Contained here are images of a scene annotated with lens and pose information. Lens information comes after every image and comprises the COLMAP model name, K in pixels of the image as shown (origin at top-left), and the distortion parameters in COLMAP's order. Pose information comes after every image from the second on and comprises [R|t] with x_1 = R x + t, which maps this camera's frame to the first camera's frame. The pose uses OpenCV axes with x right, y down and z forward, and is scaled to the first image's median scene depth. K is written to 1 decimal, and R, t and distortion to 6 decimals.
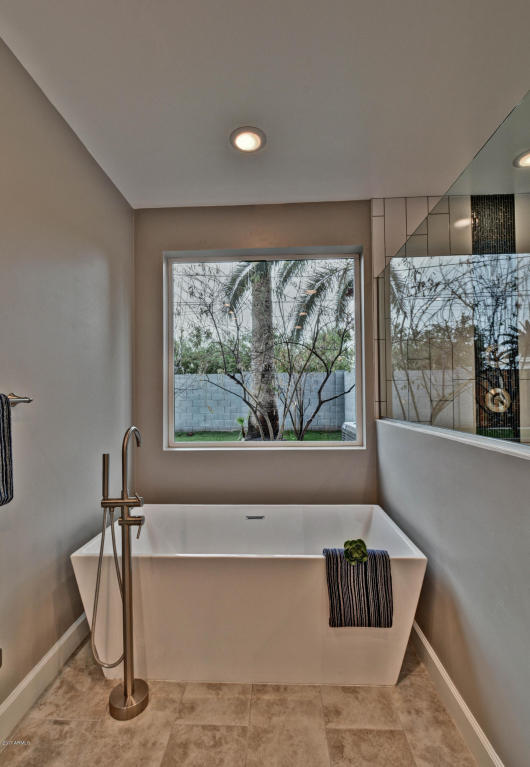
lens RADIAL K [[363.7, 0, 263.5], [0, 363.7, 385.9], [0, 0, 1]] dist [0.000243, 0.000281]
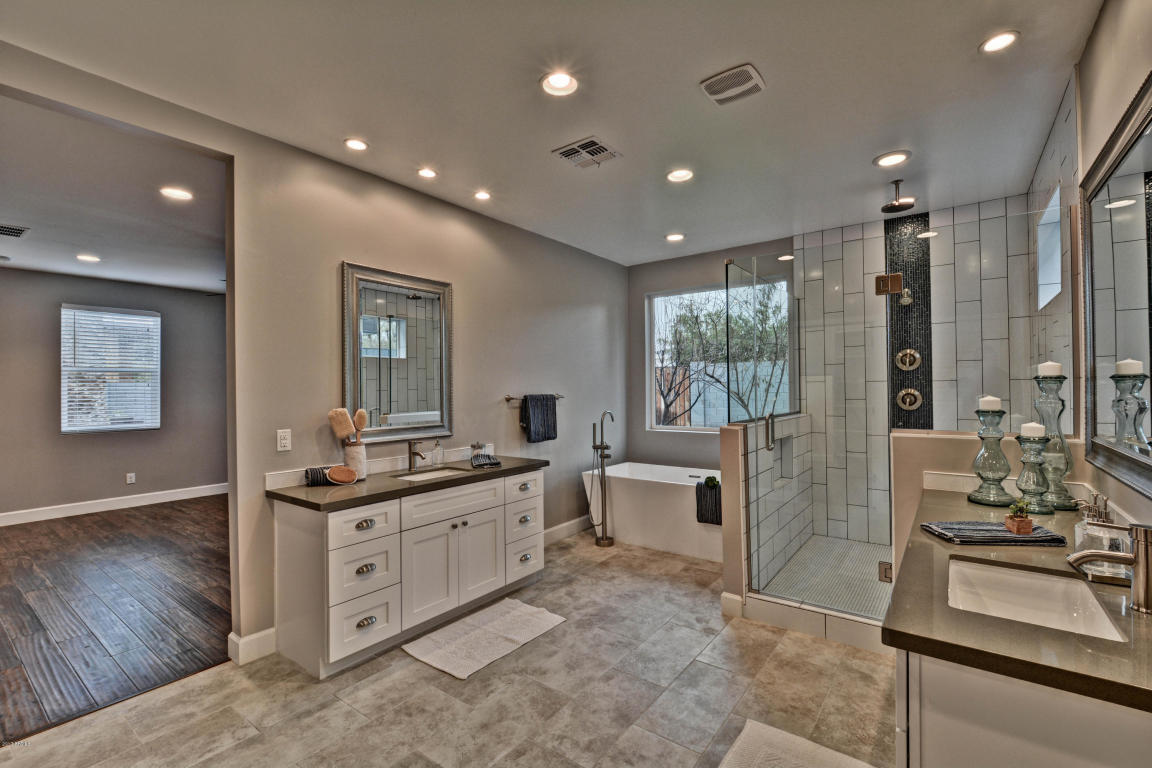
lens RADIAL K [[505.2, 0, 585.3], [0, 505.2, 382.3], [0, 0, 1]] dist [-0.000033, -0.000128]
pose [[0.831125, -0.001542, -0.556083, 1.091088], [0.014519, 0.999715, 0.018928, -0.096219], [0.555895, -0.023806, 0.830911, -1.363621]]
